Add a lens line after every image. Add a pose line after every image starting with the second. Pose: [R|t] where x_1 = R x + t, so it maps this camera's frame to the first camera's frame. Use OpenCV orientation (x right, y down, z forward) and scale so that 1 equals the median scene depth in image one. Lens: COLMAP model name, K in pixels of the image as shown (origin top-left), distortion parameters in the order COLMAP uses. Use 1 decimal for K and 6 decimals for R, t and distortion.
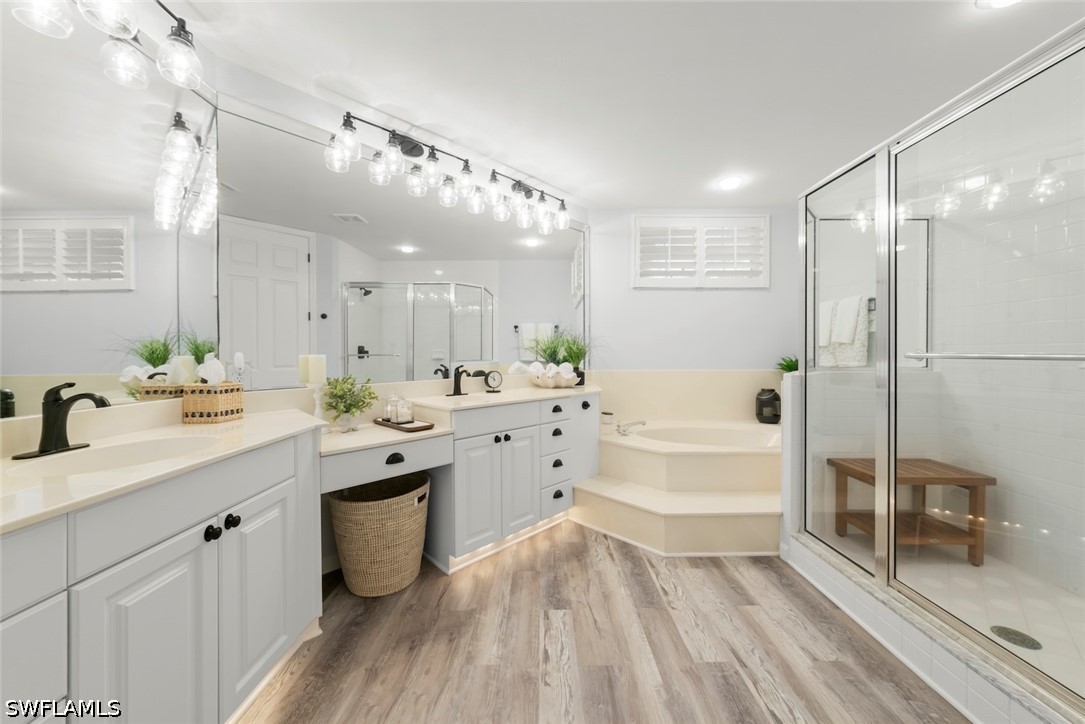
lens RADIAL K [[372.2, 0, 553.4], [0, 372.2, 356.7], [0, 0, 1]] dist [0.001752, -0.000244]
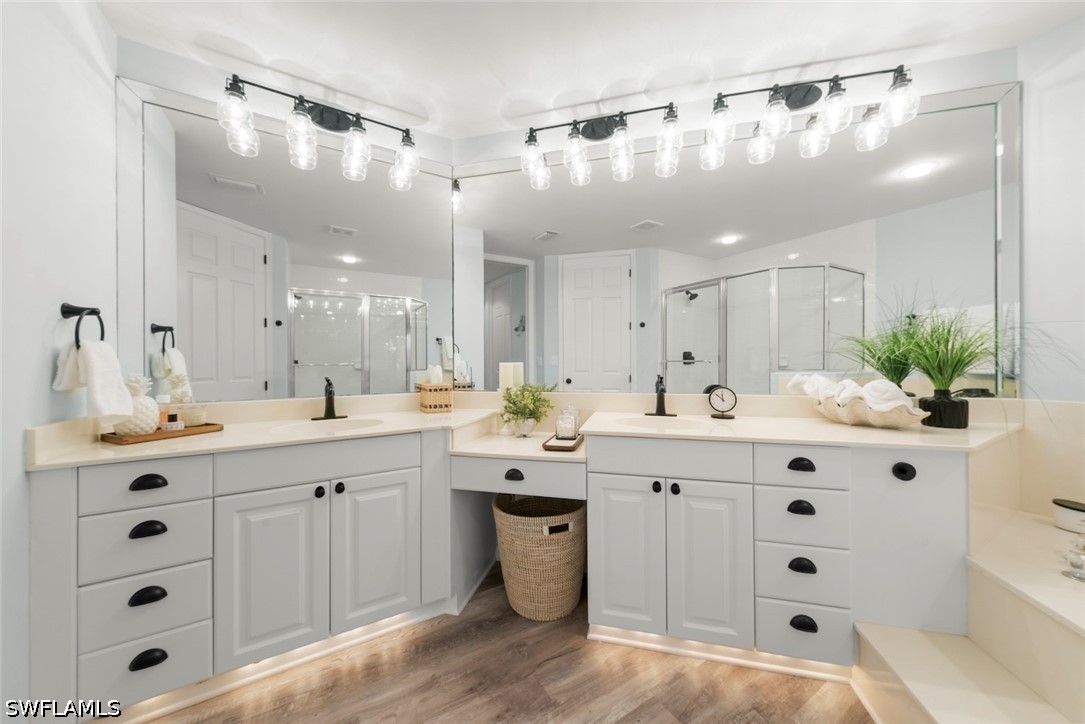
lens RADIAL K [[372.2, 0, 545.2], [0, 372.2, 360.5], [0, 0, 1]] dist [0.001752, -0.000244]
pose [[0.516399, 0.002570, -0.856345, 0.326400], [-0.005211, 0.999986, -0.000142, -0.011084], [0.856333, 0.004536, 0.516405, 0.461229]]
